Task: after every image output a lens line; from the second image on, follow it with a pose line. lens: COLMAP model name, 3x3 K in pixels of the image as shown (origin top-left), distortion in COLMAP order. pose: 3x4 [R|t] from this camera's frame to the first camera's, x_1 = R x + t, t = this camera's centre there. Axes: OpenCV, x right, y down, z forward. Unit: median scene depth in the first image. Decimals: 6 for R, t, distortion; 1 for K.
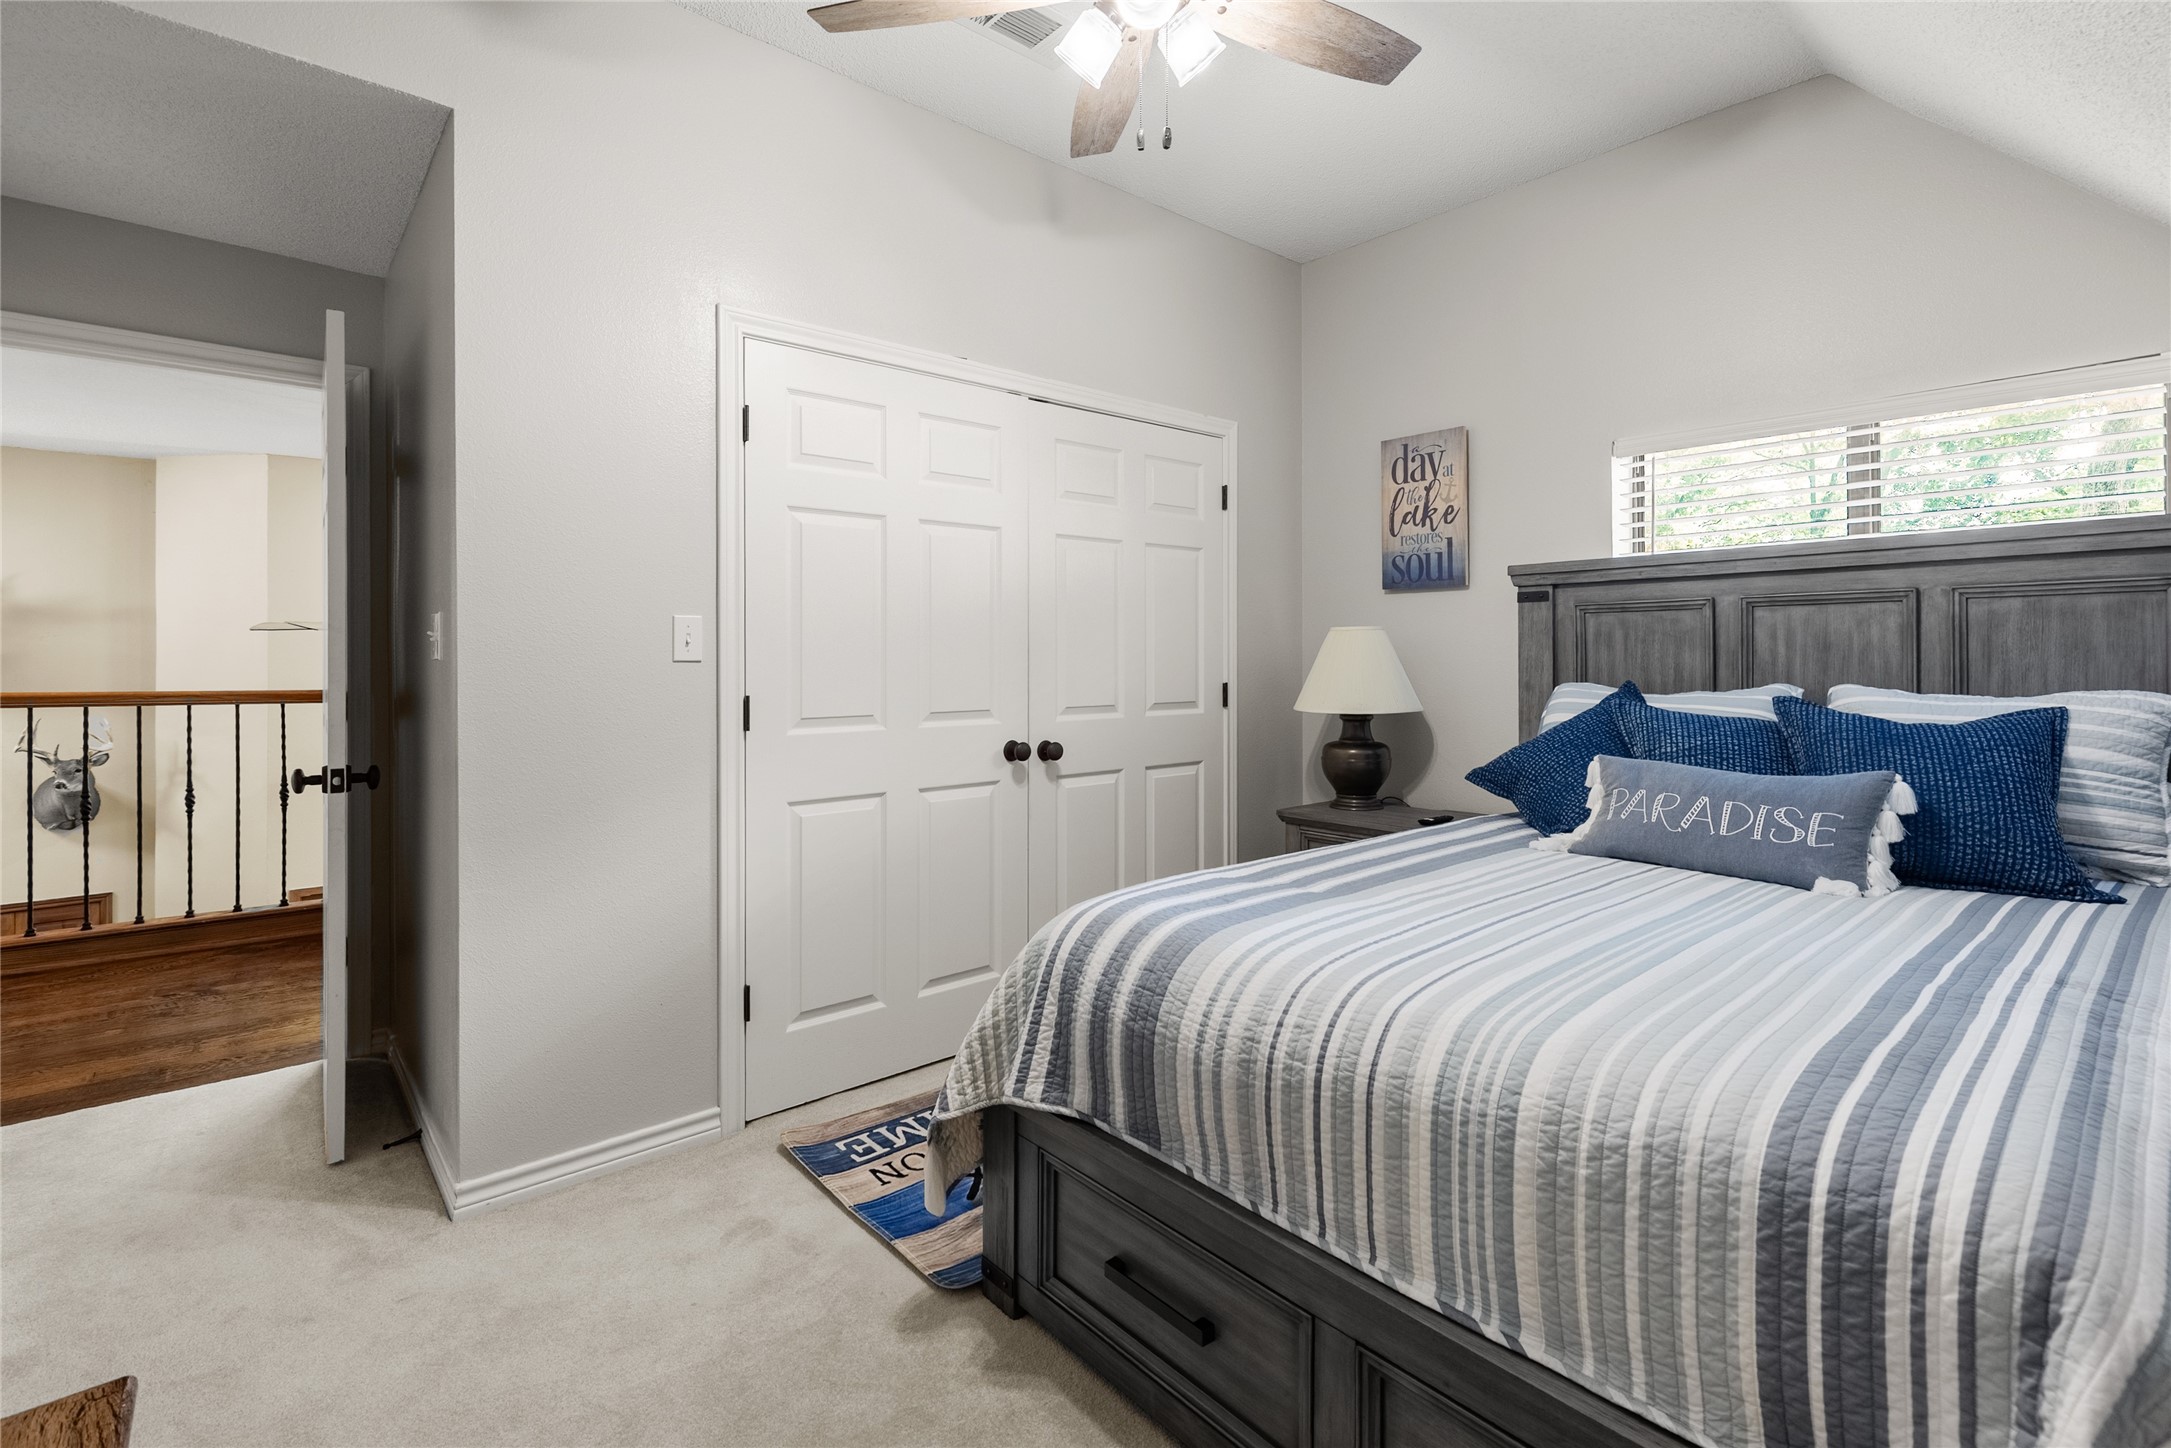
lens RADIAL K [[976.8, 0, 1054.4], [0, 976.8, 654.2], [0, 0, 1]] dist [0.009558, -0.003146]
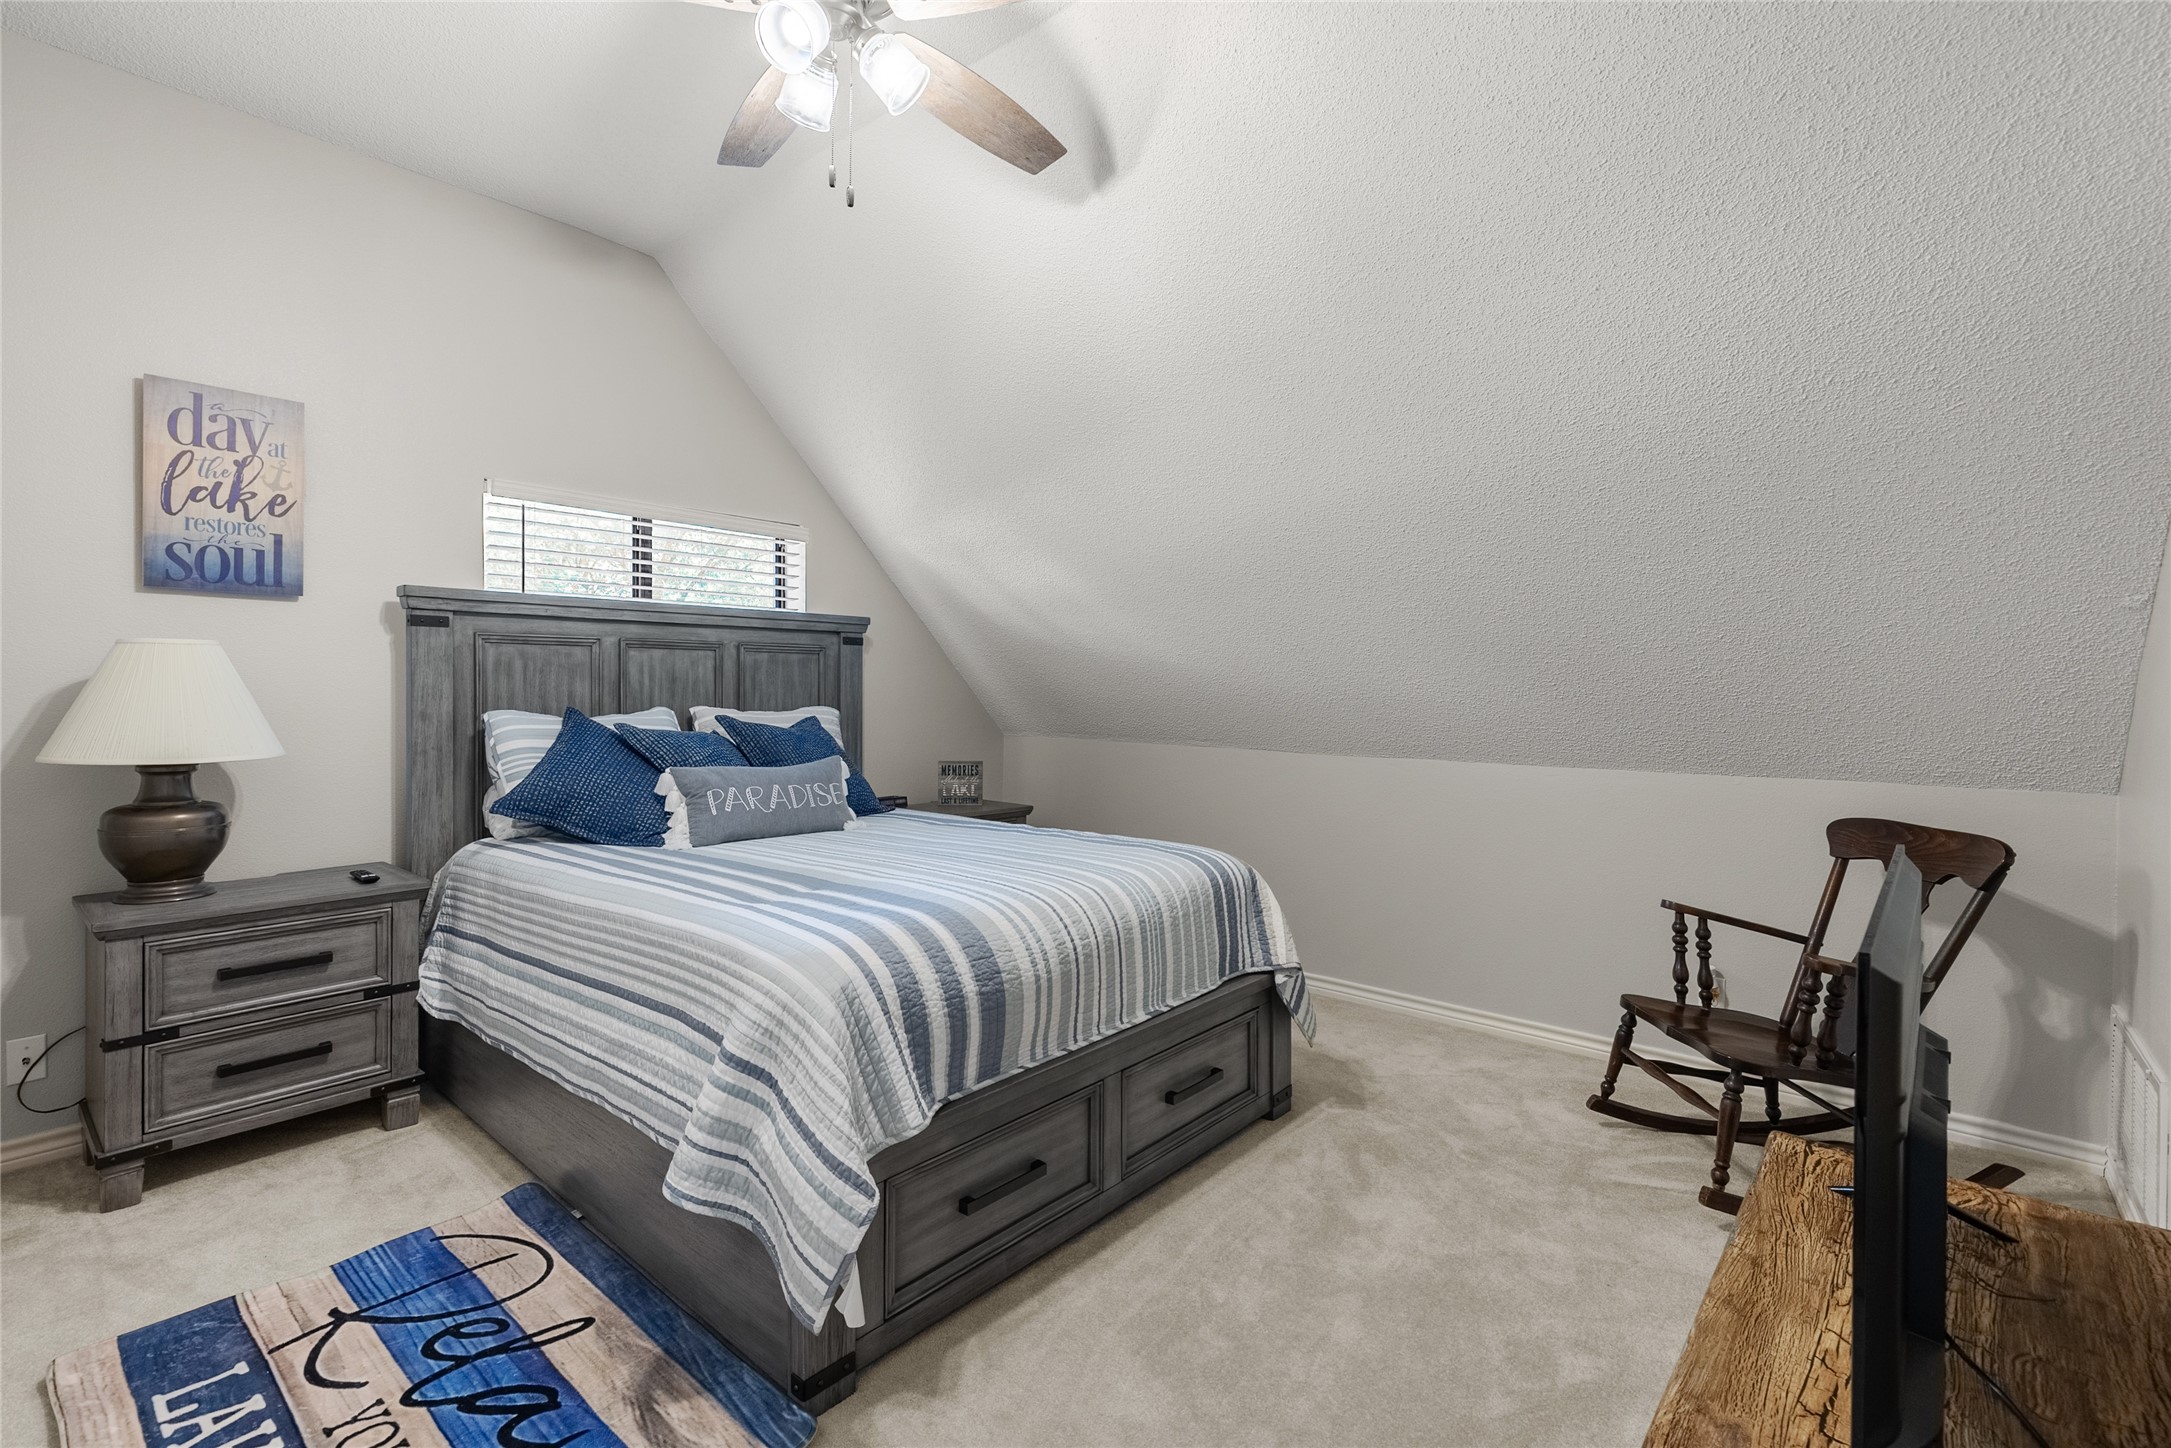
lens RADIAL K [[976.8, 0, 1086.4], [0, 976.8, 712.9], [0, 0, 1]] dist [0.009558, -0.003146]
pose [[-0.157241, -0.020581, 0.987346, -0.577674], [-0.009368, 0.999769, 0.019348, 0.006041], [-0.987516, -0.006207, -0.157398, 0.546794]]
